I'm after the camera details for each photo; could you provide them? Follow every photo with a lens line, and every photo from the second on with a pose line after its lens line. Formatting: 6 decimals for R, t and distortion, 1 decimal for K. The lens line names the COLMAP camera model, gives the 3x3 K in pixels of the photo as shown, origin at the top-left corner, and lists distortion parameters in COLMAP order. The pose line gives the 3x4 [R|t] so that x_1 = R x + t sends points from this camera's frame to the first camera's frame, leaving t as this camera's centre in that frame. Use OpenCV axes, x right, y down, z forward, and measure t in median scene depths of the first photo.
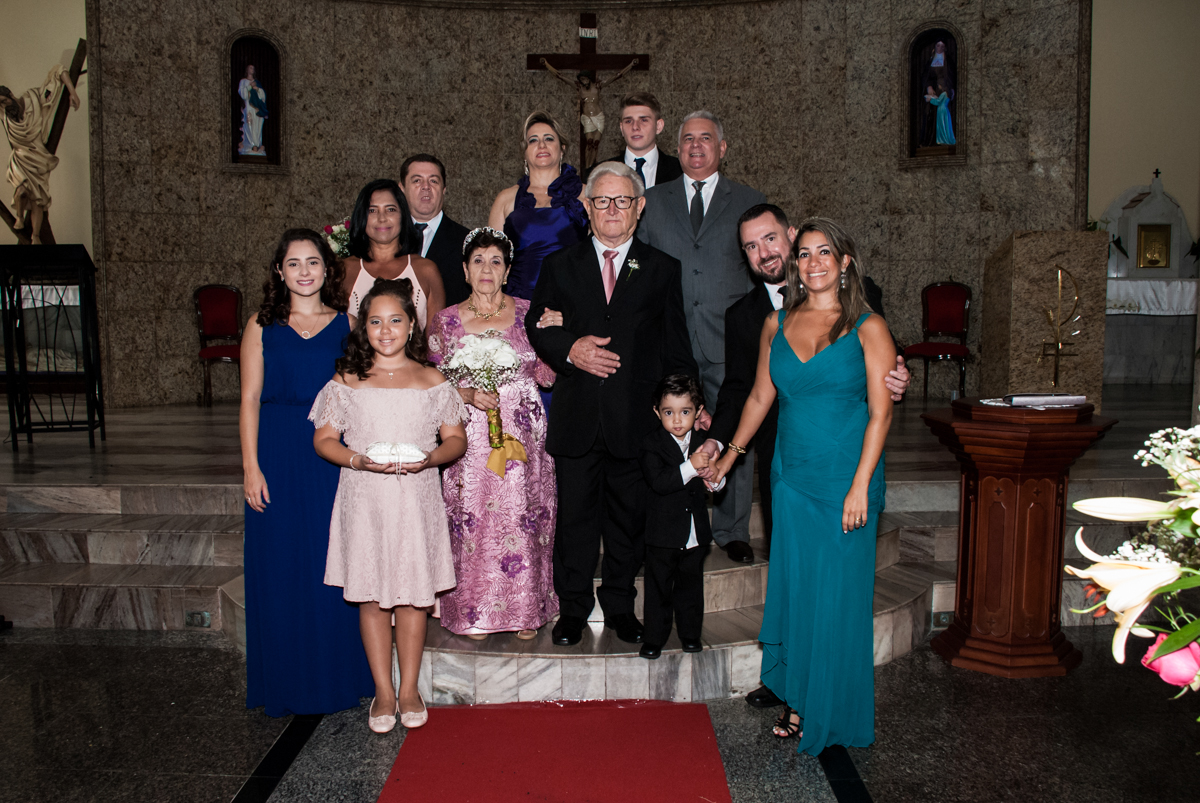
lens RADIAL K [[1027.2, 0, 591.9], [0, 1027.2, 412.5], [0, 0, 1]] dist [-0.146739, 0.098585]
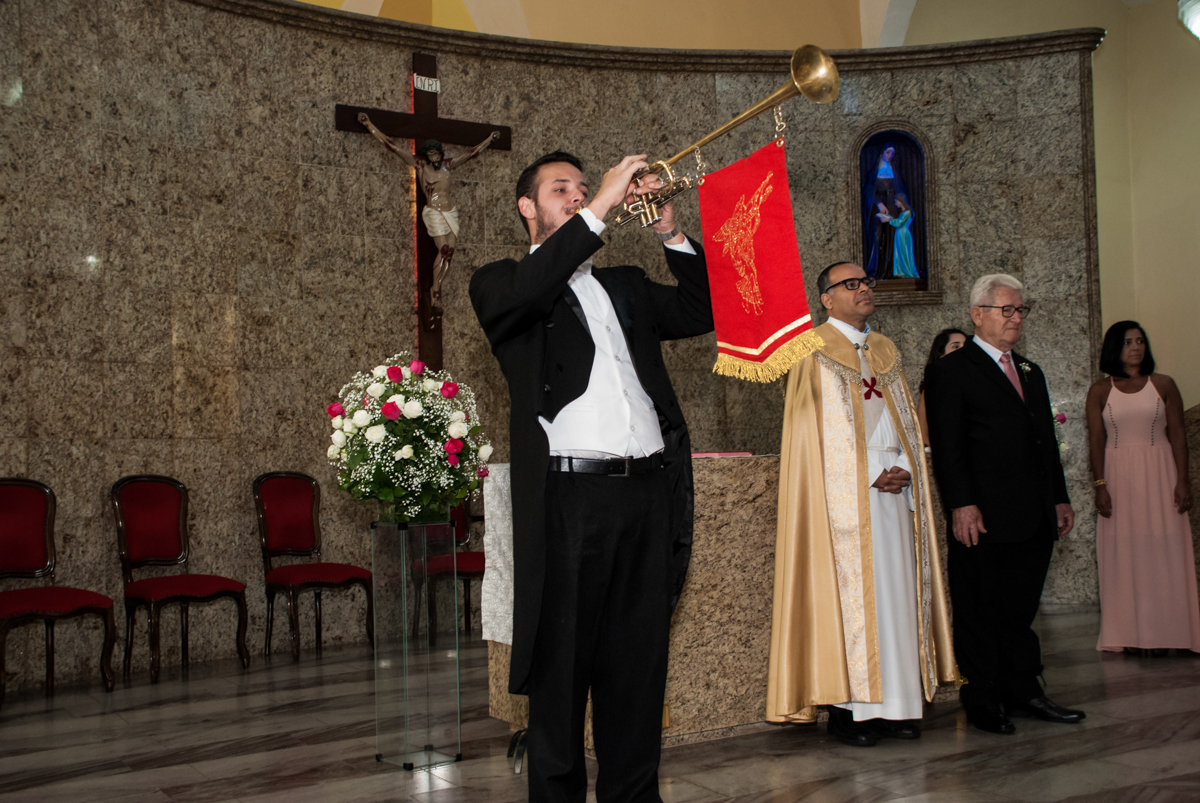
lens RADIAL K [[1365.7, 0, 622.0], [0, 1365.7, 403.2], [0, 0, 1]] dist [0.080248, 0.000000]
pose [[0.839482, 0.004148, 0.543372, -0.393788], [0.086435, 0.986220, -0.141067, -0.037137], [-0.536469, 0.165390, 0.827555, 0.237599]]
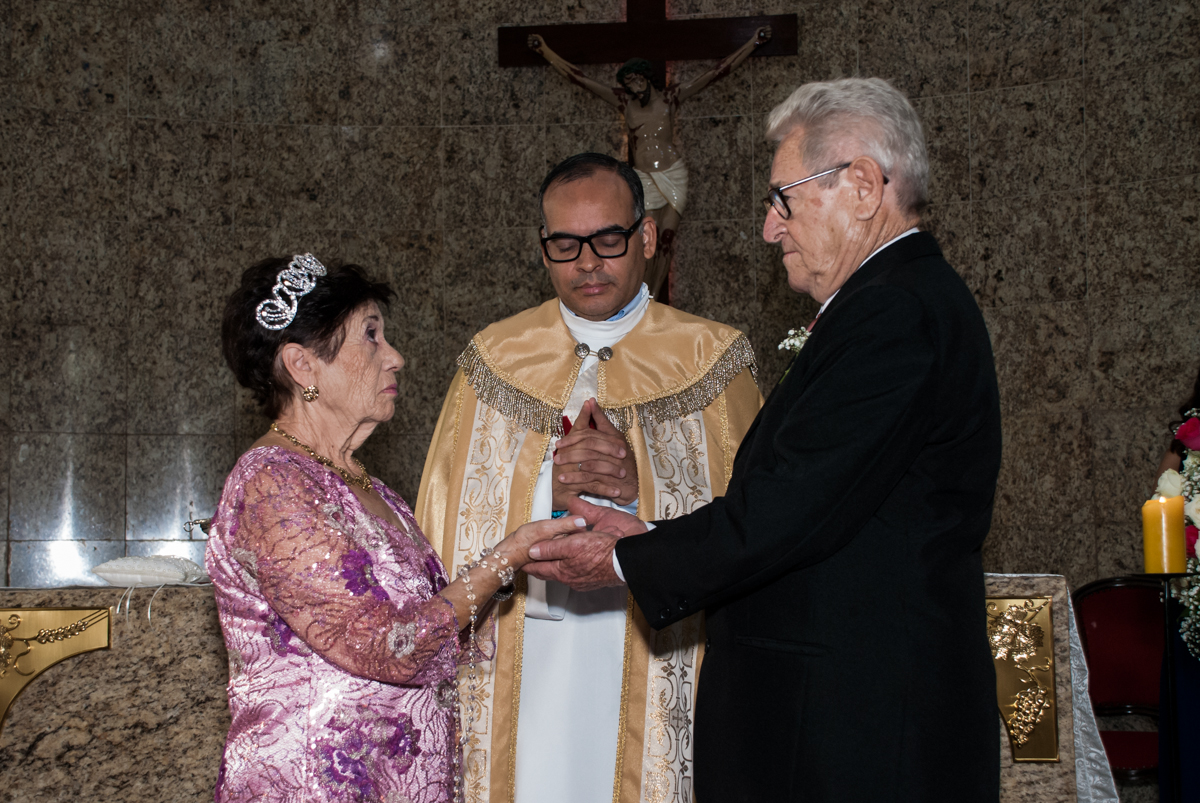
lens RADIAL K [[1815.5, 0, 592.5], [0, 1815.5, 463.9], [0, 0, 1]] dist [0.203492, 0.000000]
pose [[0.994746, -0.016487, -0.101033, 0.048276], [-0.002176, 0.983318, -0.181880, -0.046547], [0.102346, 0.181144, 0.978117, 0.317784]]
